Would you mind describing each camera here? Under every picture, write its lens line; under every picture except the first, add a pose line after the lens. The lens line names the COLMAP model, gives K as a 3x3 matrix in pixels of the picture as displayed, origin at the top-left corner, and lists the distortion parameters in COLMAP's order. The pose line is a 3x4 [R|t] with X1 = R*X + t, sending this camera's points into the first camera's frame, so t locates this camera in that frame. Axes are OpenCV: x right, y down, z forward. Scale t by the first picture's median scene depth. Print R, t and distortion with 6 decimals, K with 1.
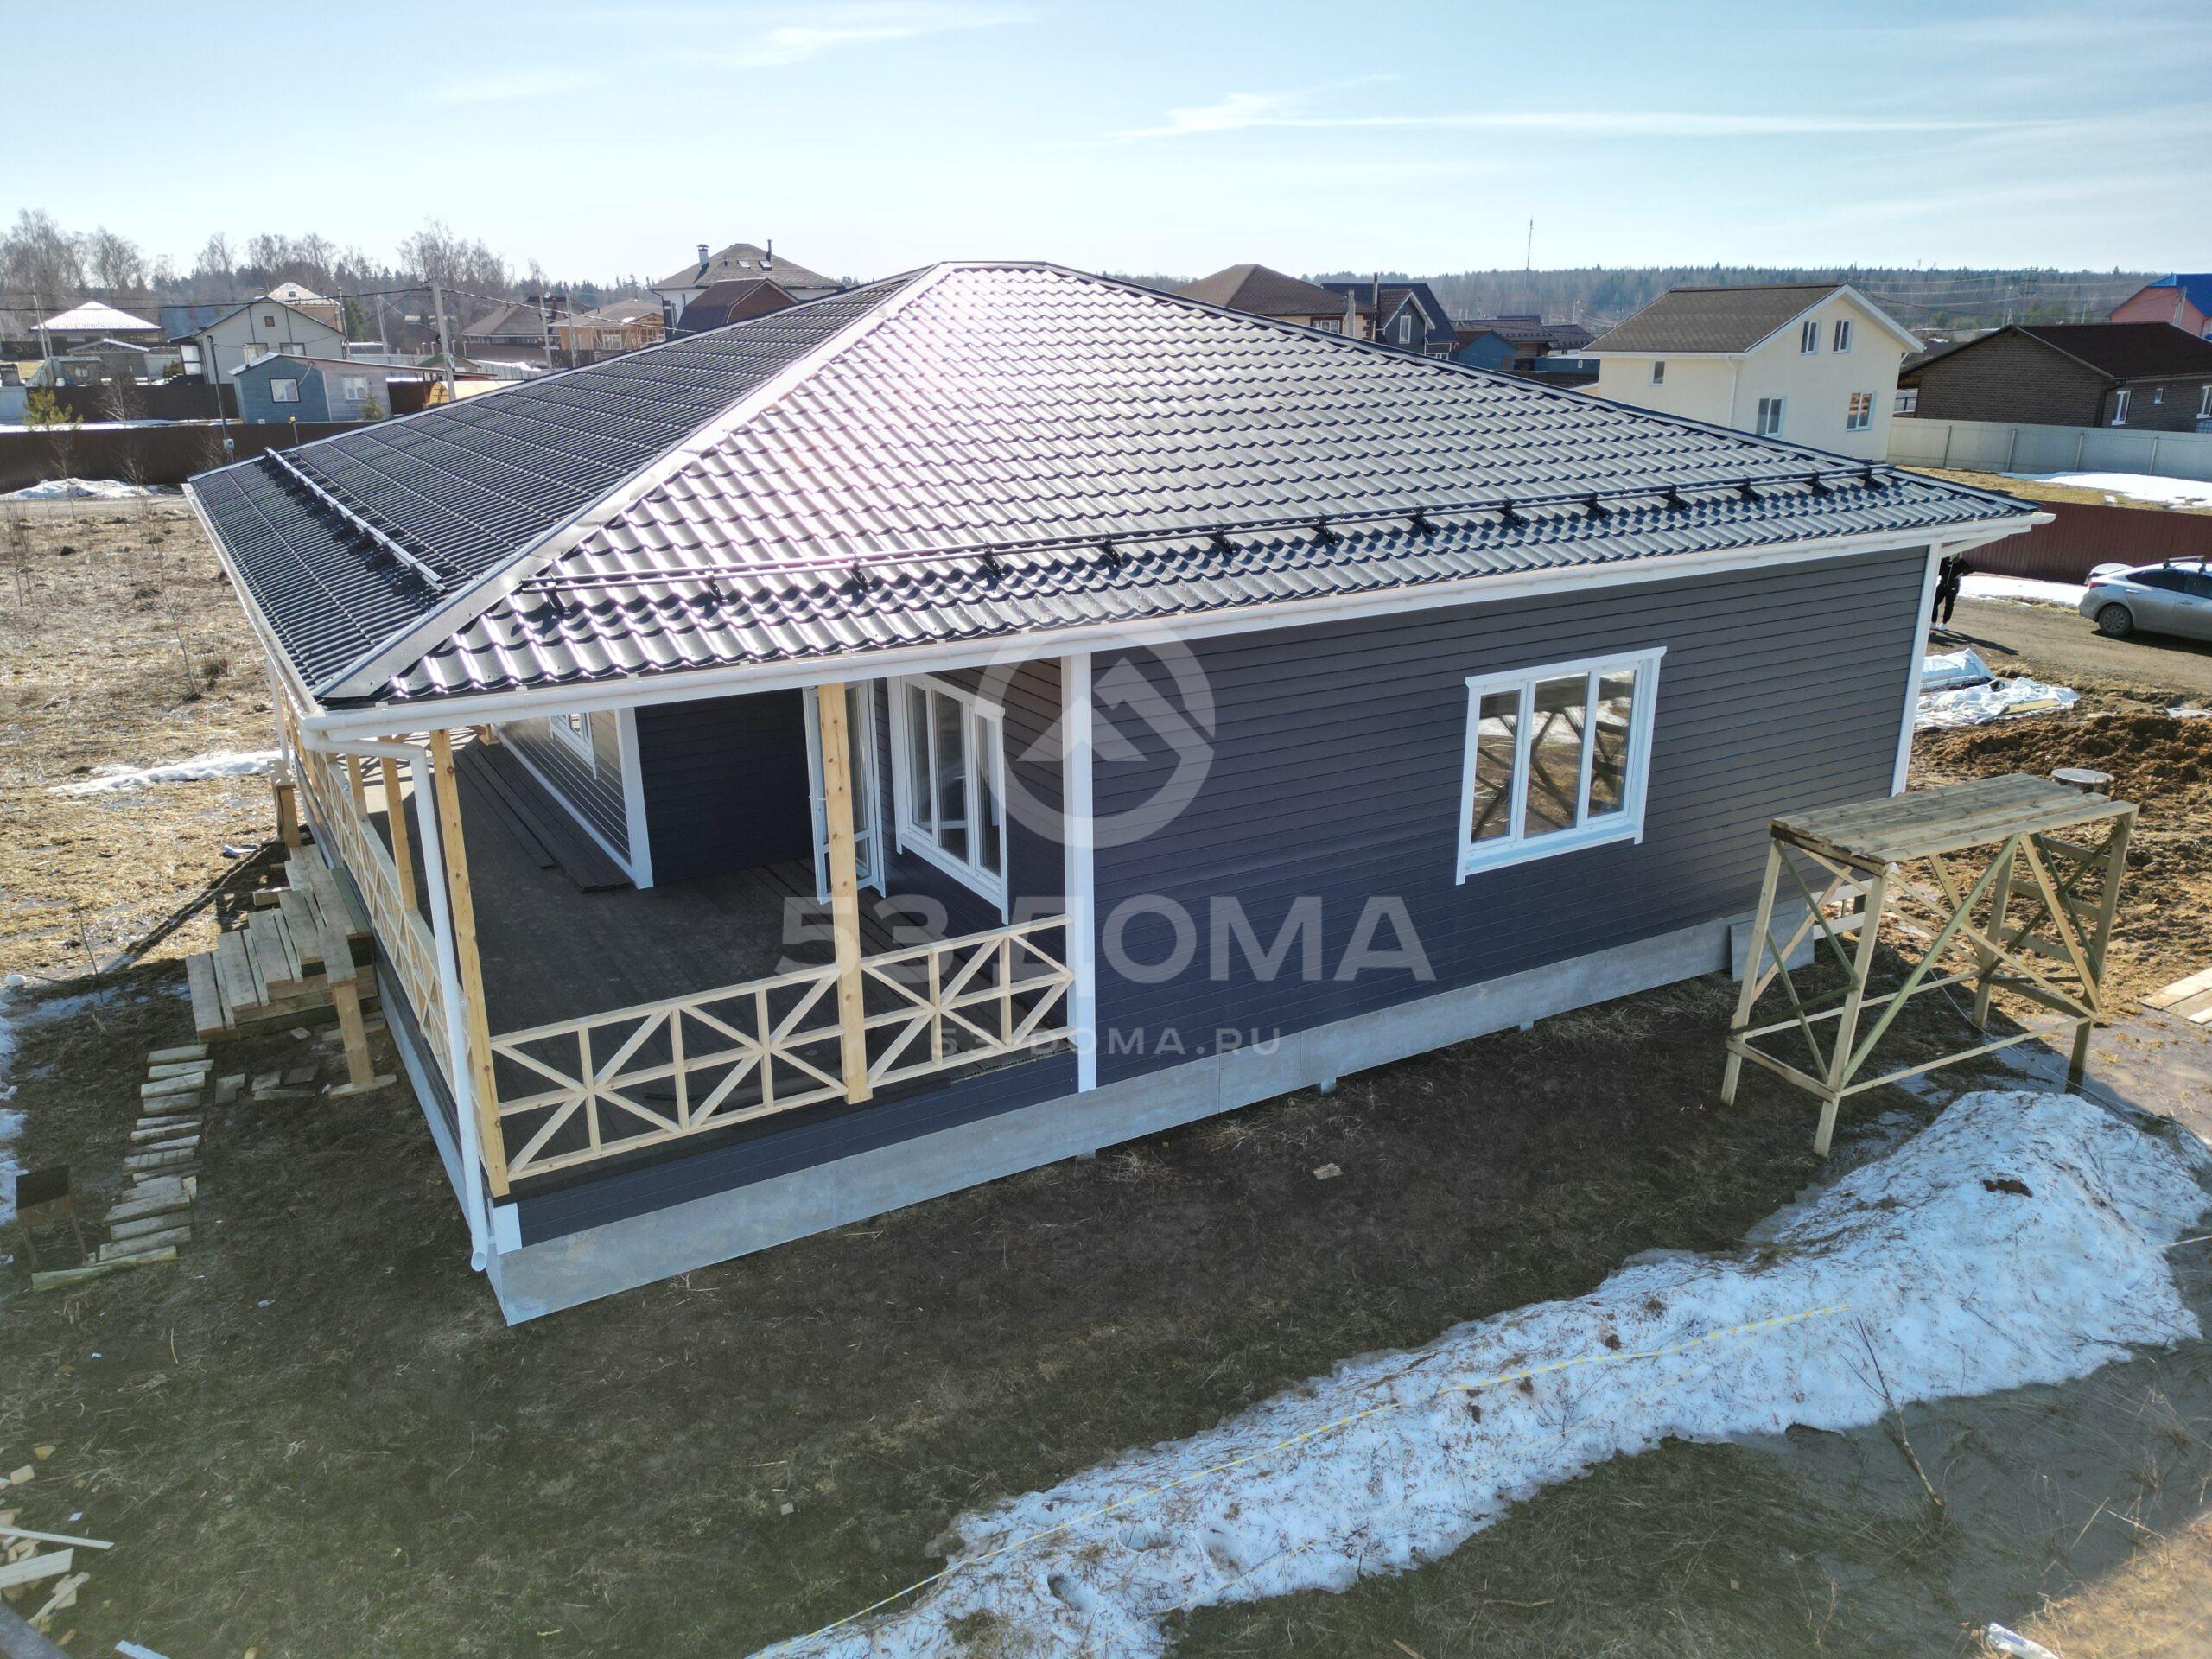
lens RADIAL K [[1603.8, 0, 1112.7], [0, 1603.8, 832.0], [0, 0, 1]] dist [0.077614, -0.071178]
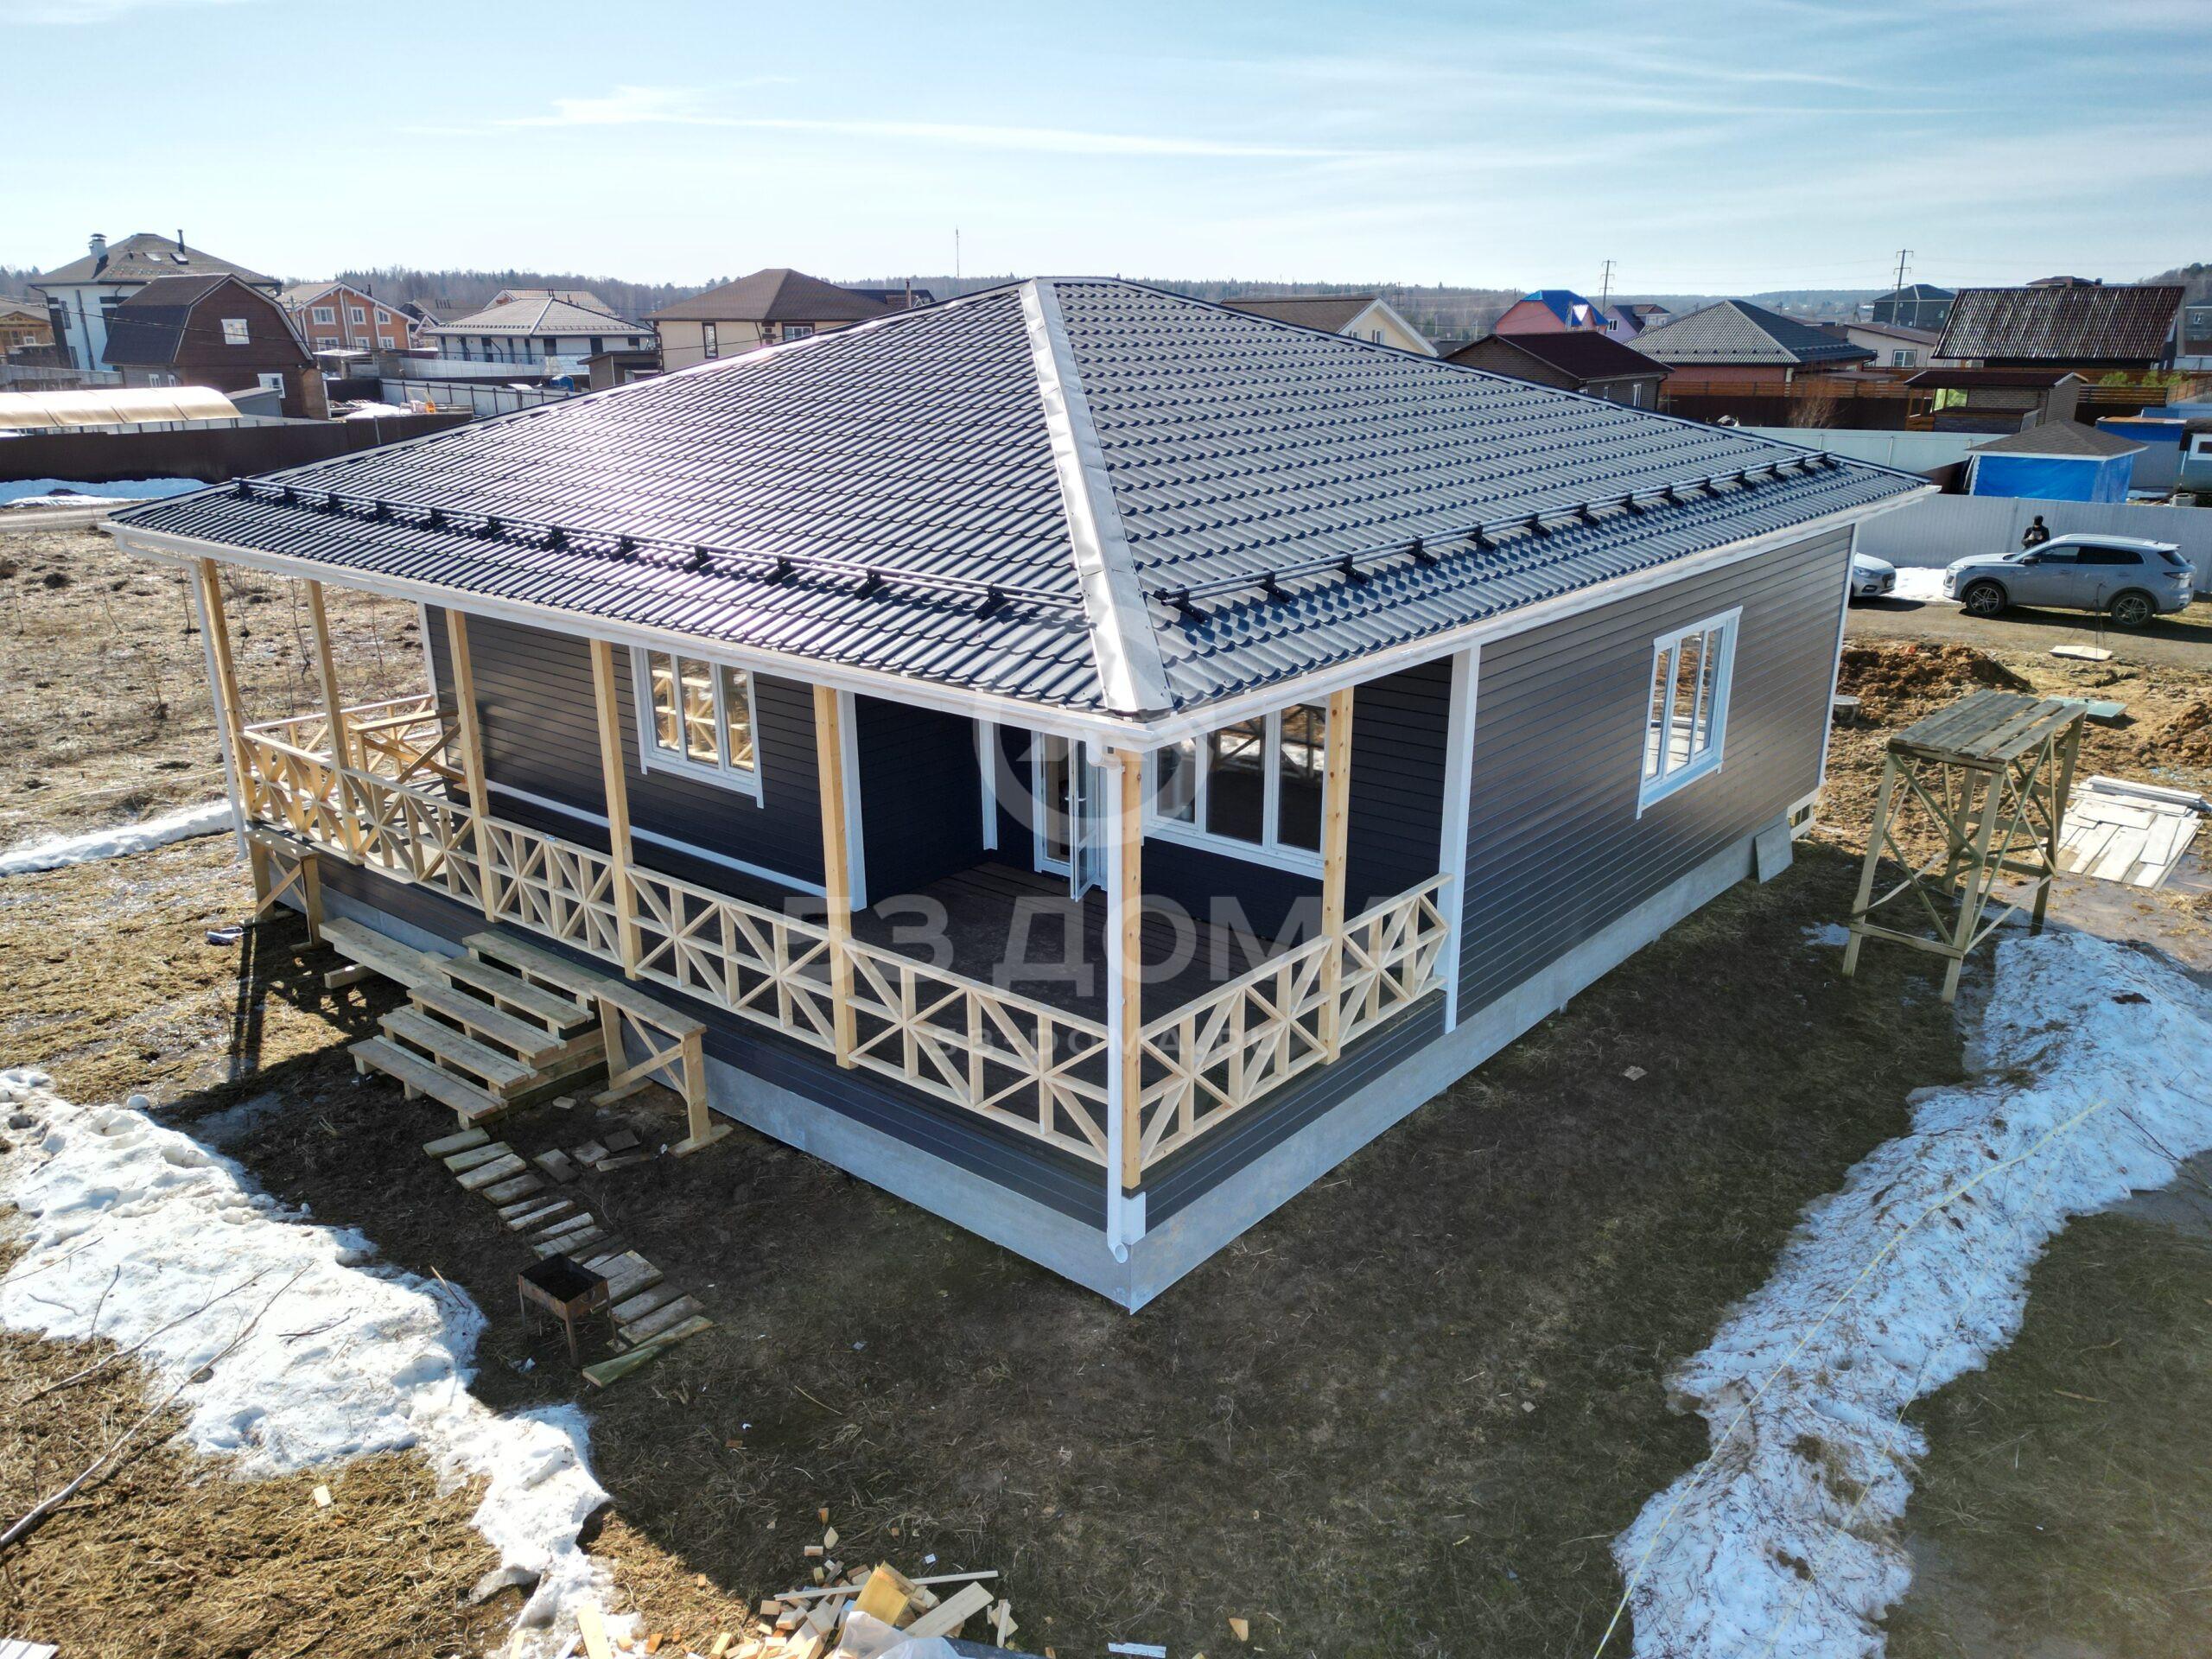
lens RADIAL K [[1603.8, 0, 1112.7], [0, 1603.8, 832.0], [0, 0, 1]] dist [0.077614, -0.071178]
pose [[0.942218, -0.100067, 0.319706, -0.514397], [0.100708, 0.994809, 0.014571, -0.013088], [-0.319505, 0.018468, 0.947405, 0.019710]]
